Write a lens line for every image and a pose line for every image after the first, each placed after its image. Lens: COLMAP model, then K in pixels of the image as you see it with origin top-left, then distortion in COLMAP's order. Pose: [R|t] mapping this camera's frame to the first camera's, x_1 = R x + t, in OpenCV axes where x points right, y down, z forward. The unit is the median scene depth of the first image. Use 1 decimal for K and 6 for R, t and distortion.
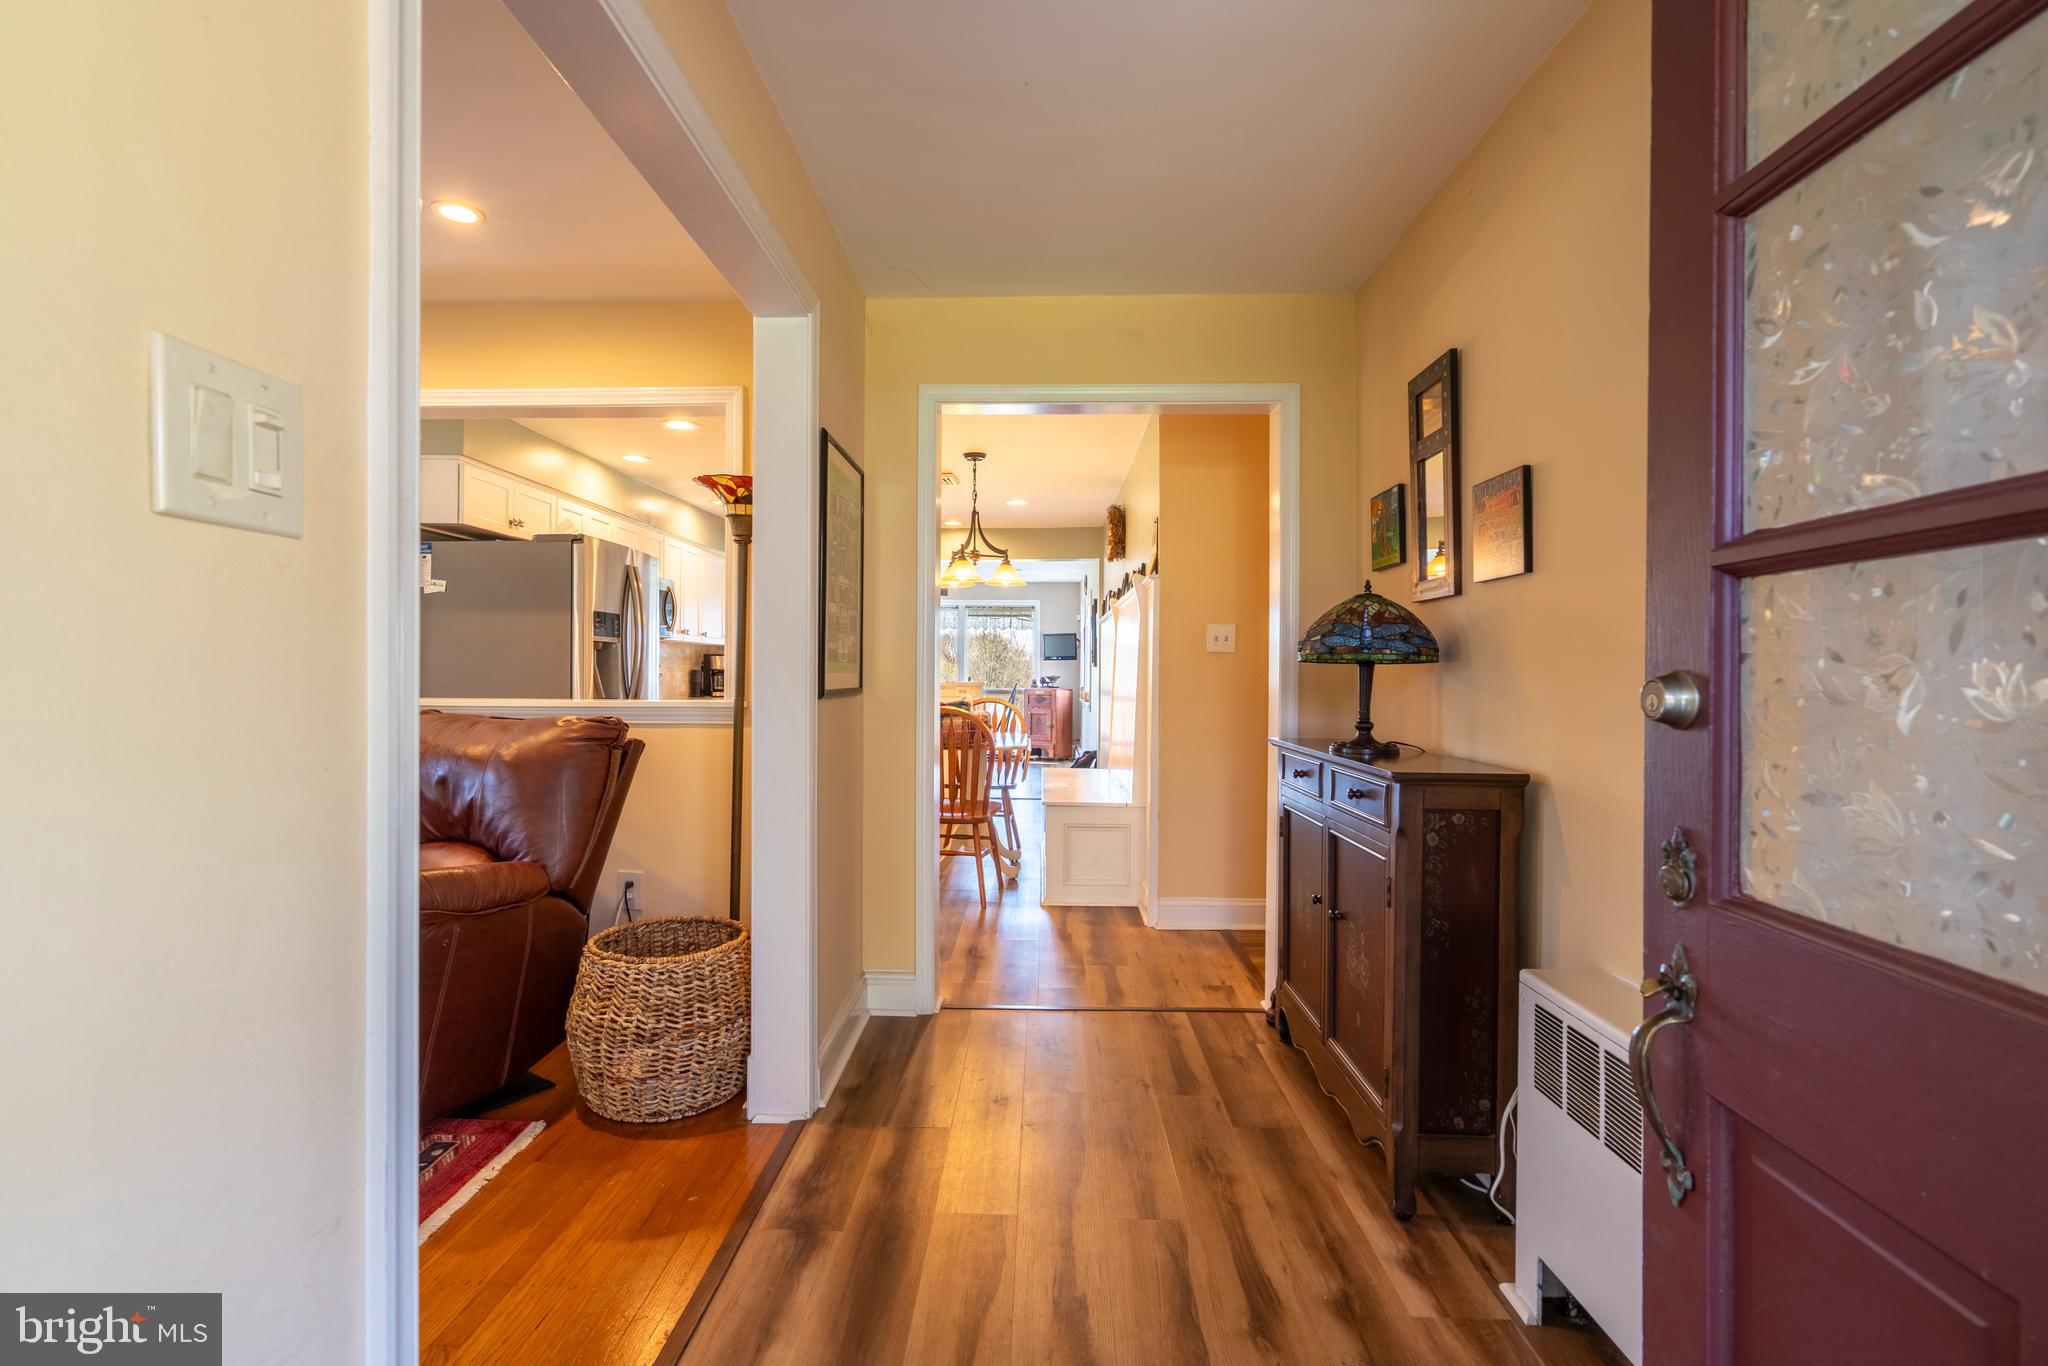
lens RADIAL K [[924.1, 0, 1013.0], [0, 924.1, 676.9], [0, 0, 1]] dist [-0.006601, 0.001012]
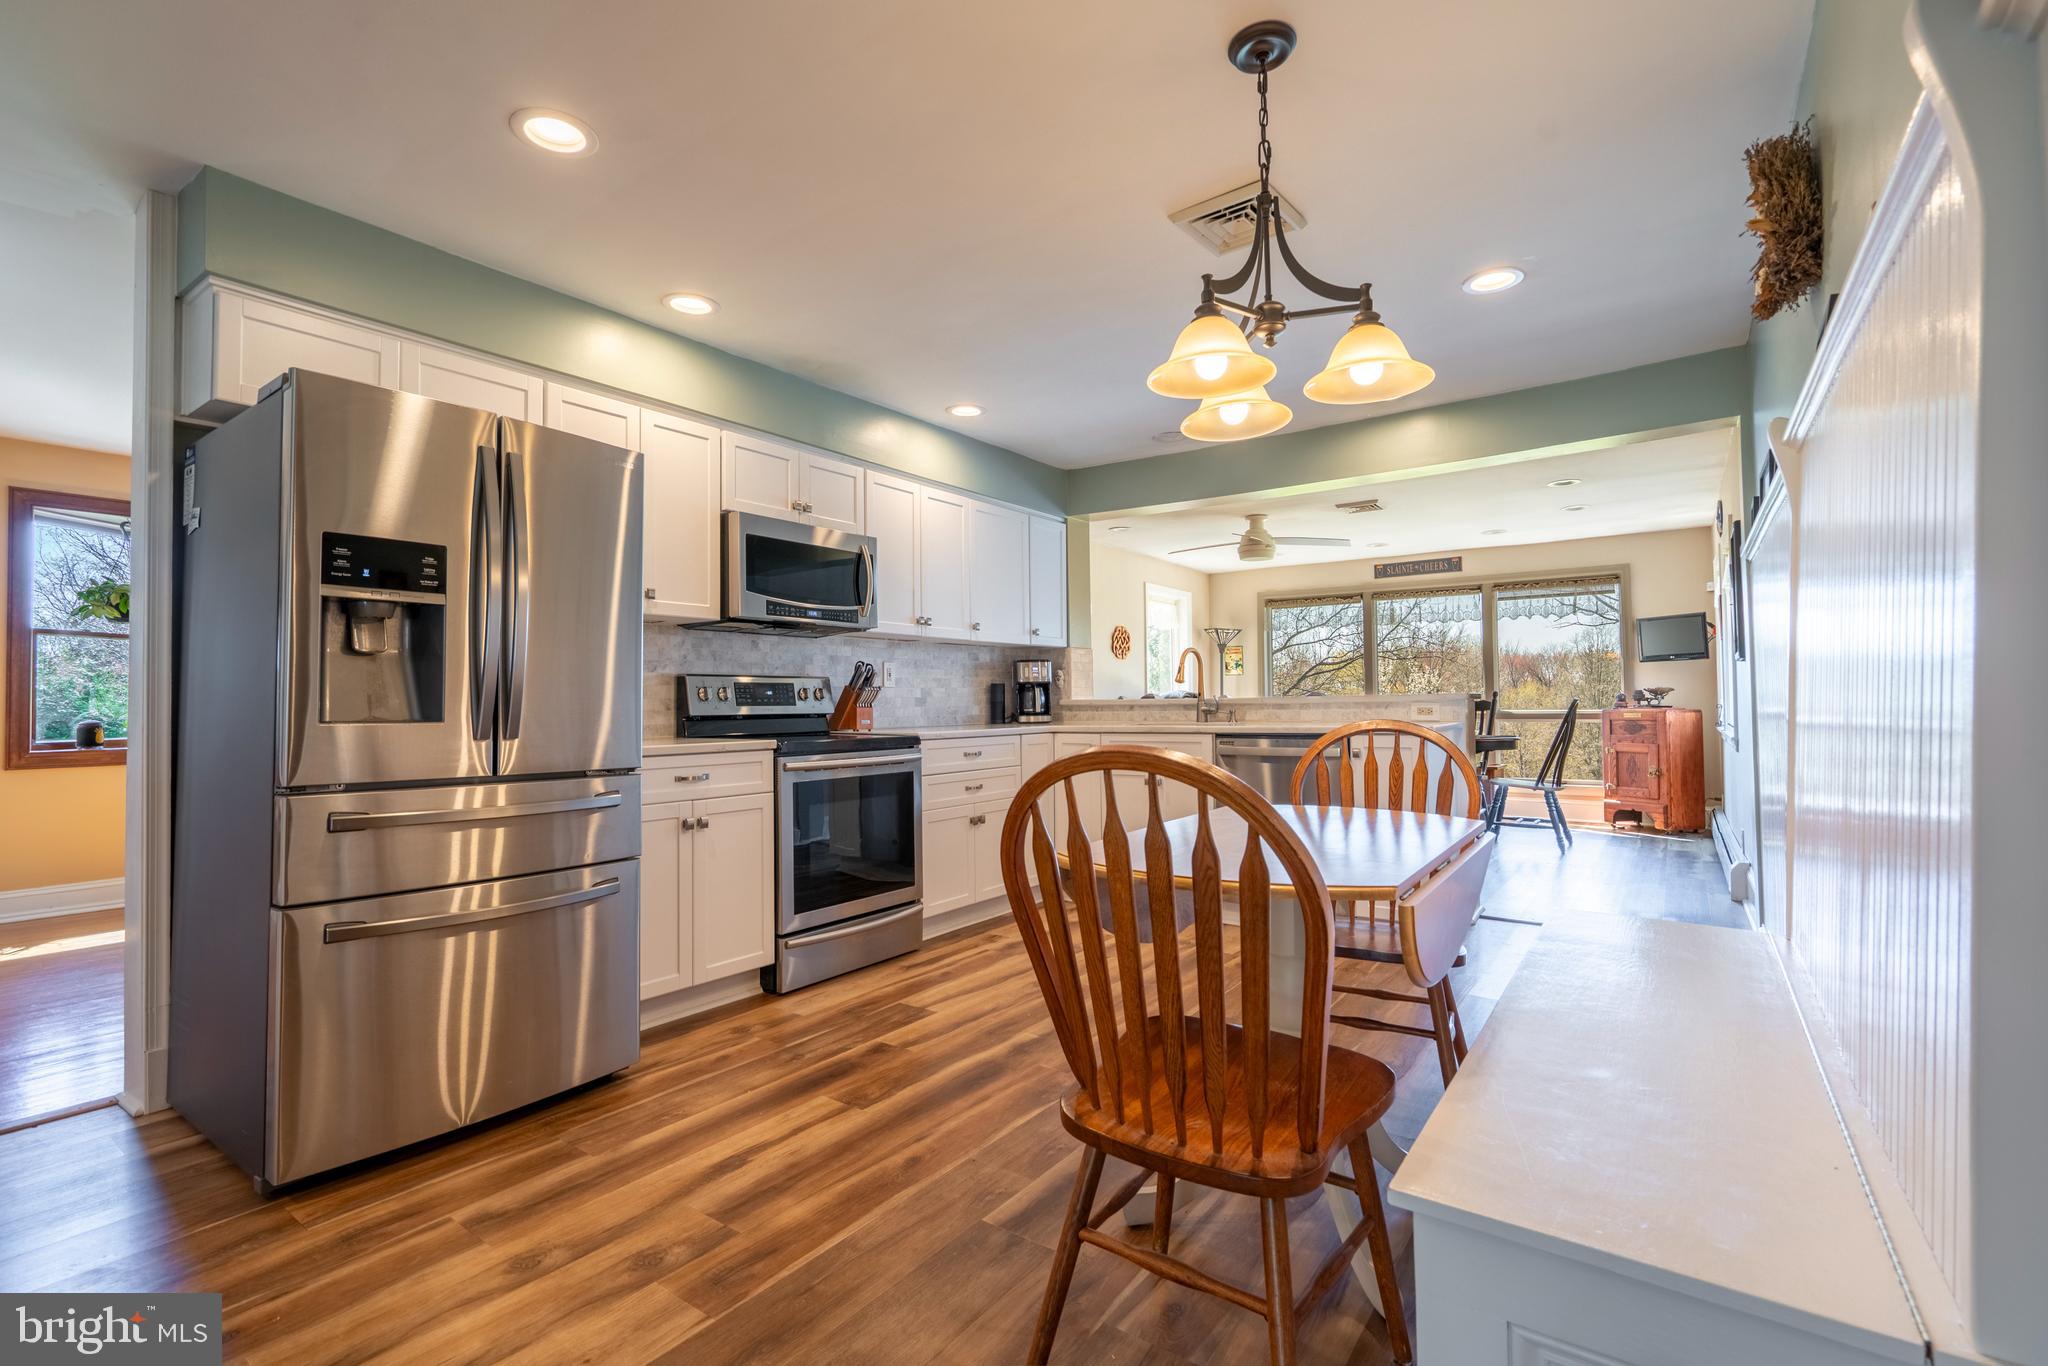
lens RADIAL K [[924.1, 0, 1013.0], [0, 924.1, 676.9], [0, 0, 1]] dist [-0.006601, 0.001012]
pose [[0.828205, -0.031627, -0.559533, 0.039934], [0.013752, 0.999253, -0.036126, 0.010266], [0.560257, 0.022225, 0.828021, 0.367770]]
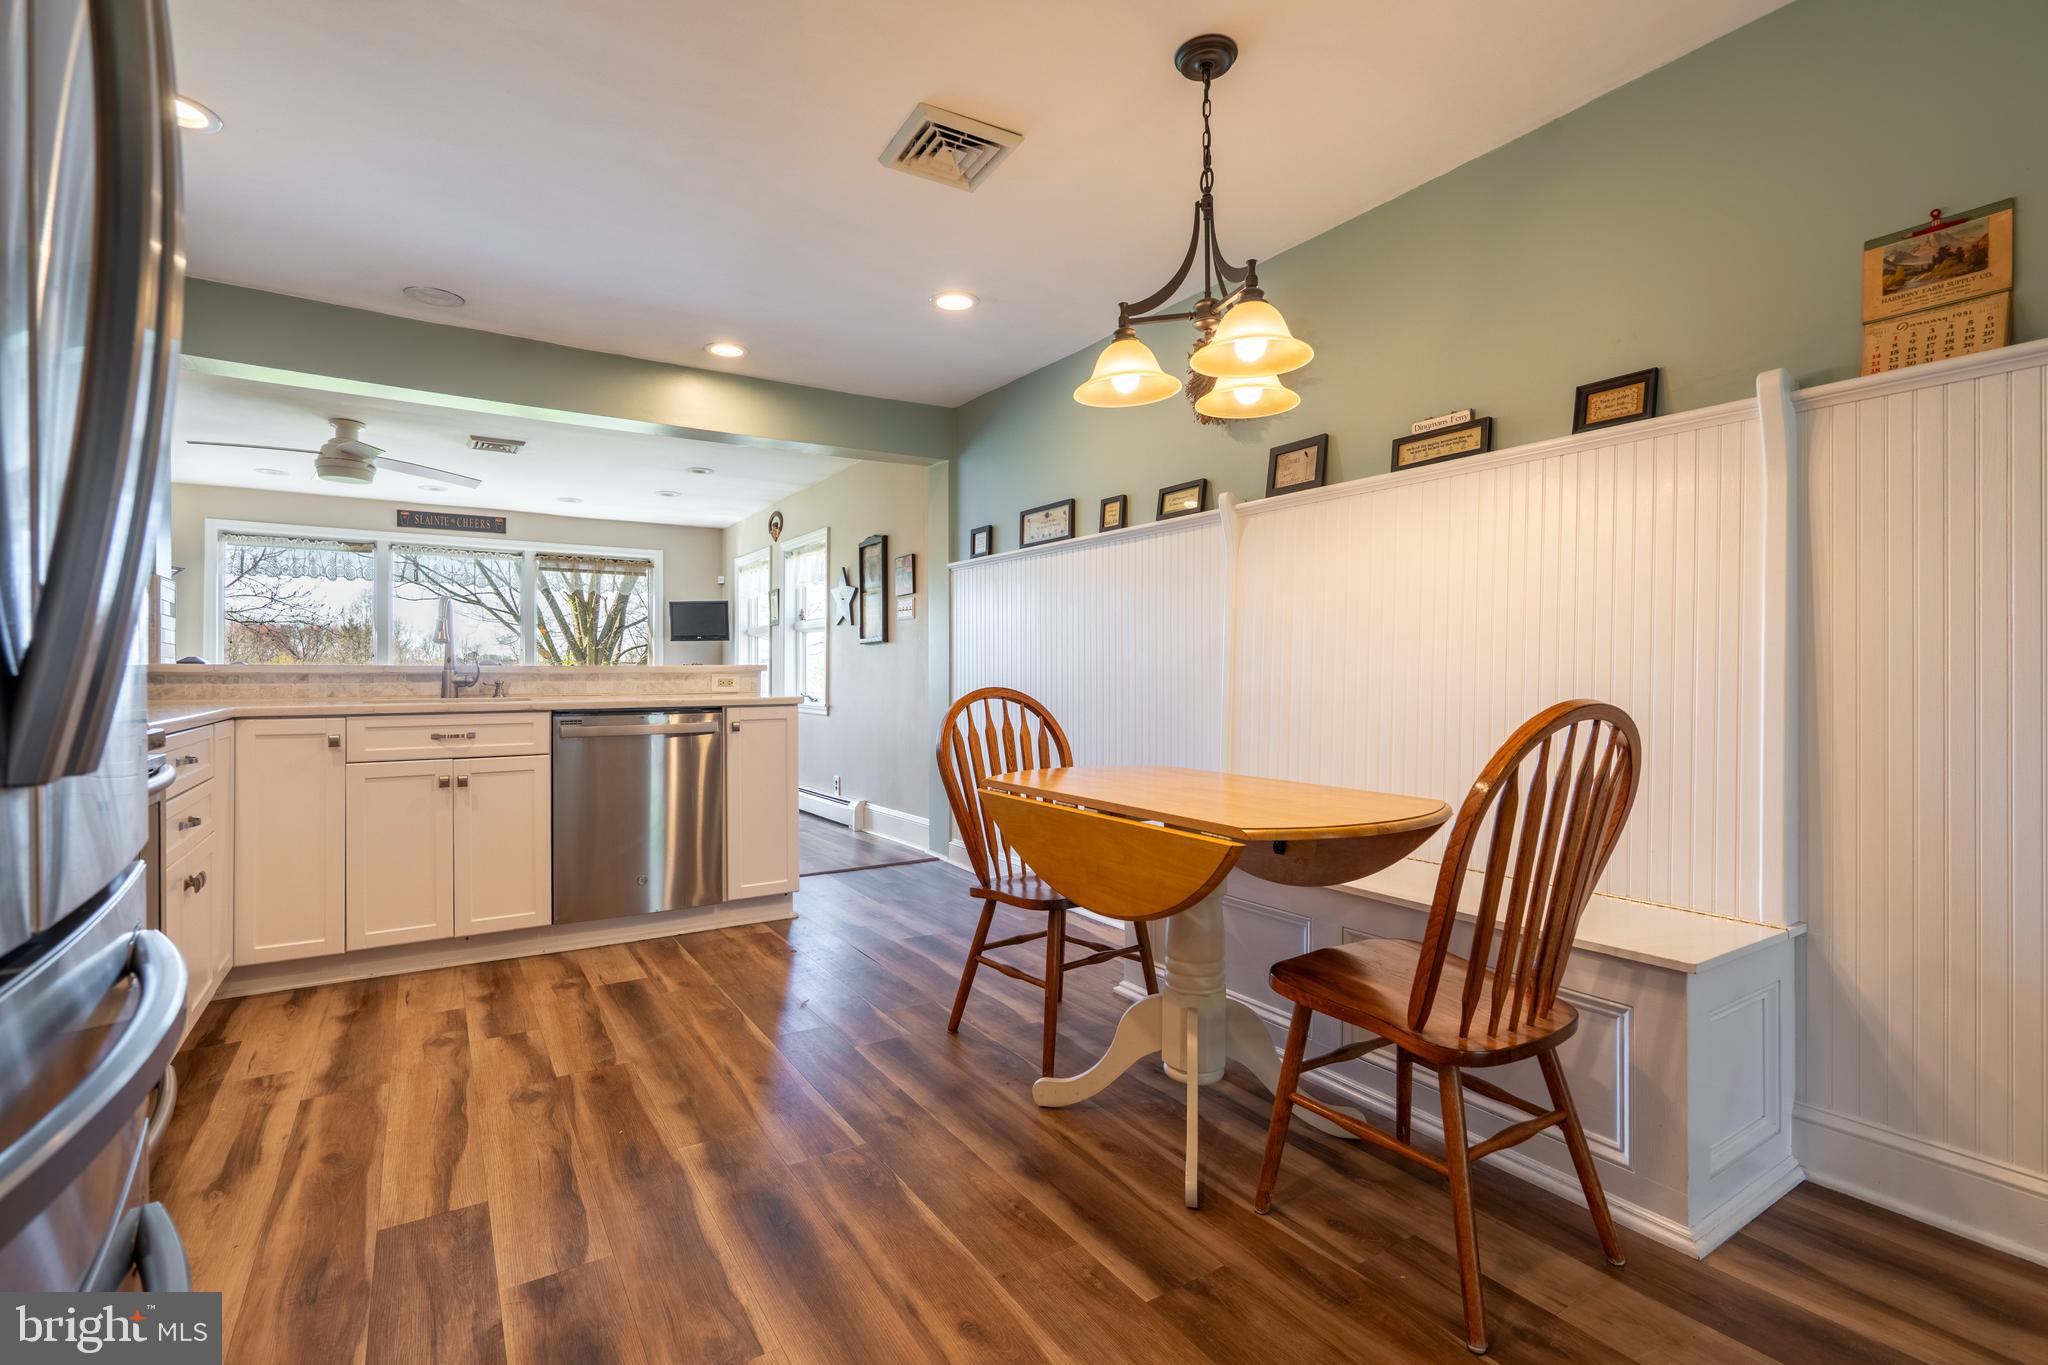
lens RADIAL K [[924.1, 0, 1013.0], [0, 924.1, 676.4], [0, 0, 1]] dist [-0.006601, 0.001012]
pose [[0.823102, -0.008877, 0.567824, -0.187617], [0.009722, 0.999952, 0.001541, 0.011220], [-0.567810, 0.004252, 0.823149, 0.412278]]
